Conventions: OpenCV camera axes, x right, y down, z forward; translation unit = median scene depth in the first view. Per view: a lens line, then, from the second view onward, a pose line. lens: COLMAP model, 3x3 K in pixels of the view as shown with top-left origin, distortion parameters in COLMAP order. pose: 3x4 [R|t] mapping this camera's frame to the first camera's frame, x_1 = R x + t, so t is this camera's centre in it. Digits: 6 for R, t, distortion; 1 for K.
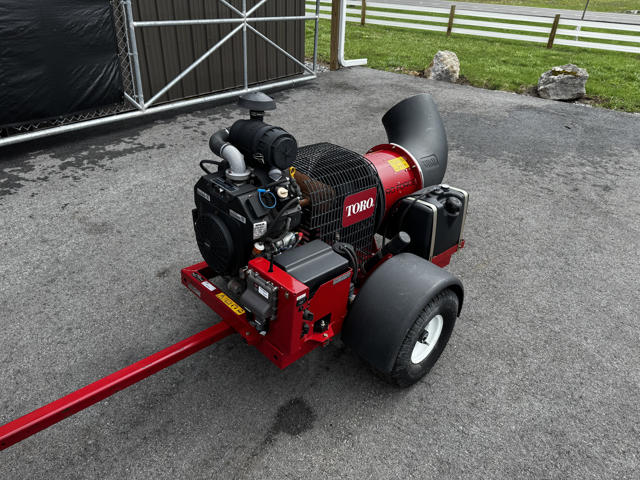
lens RADIAL K [[441.3, 0, 316.8], [0, 441.3, 225.4], [0, 0, 1]] dist [0.030865, -0.033365]
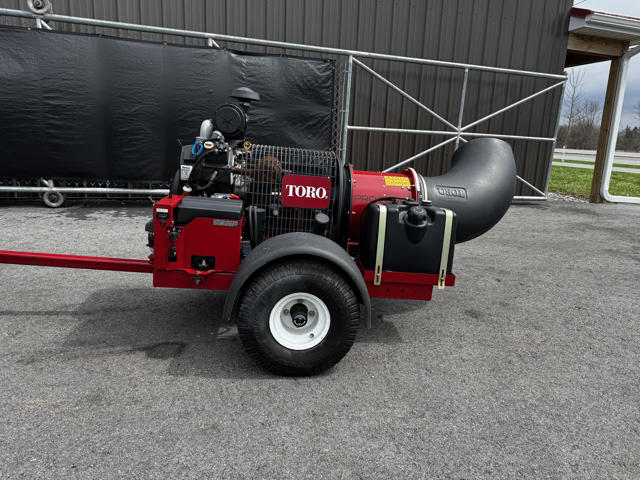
lens RADIAL K [[441.3, 0, 324.0], [0, 441.3, 236.1], [0, 0, 1]] dist [0.030865, -0.033365]
pose [[0.778355, 0.124365, -0.615384, 0.347171], [-0.311560, 0.927488, -0.206631, 0.113428], [0.545063, 0.352561, 0.760662, 0.122475]]
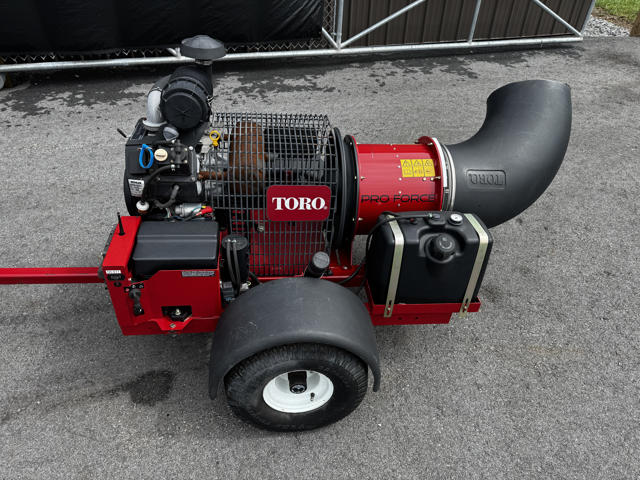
lens RADIAL K [[441.3, 0, 319.7], [0, 441.3, 234.3], [0, 0, 1]] dist [0.030865, -0.033365]
pose [[0.785037, 0.357003, -0.506227, 0.243624], [-0.292030, 0.934002, 0.205811, -0.073203], [0.546292, -0.013736, 0.837482, 0.159850]]
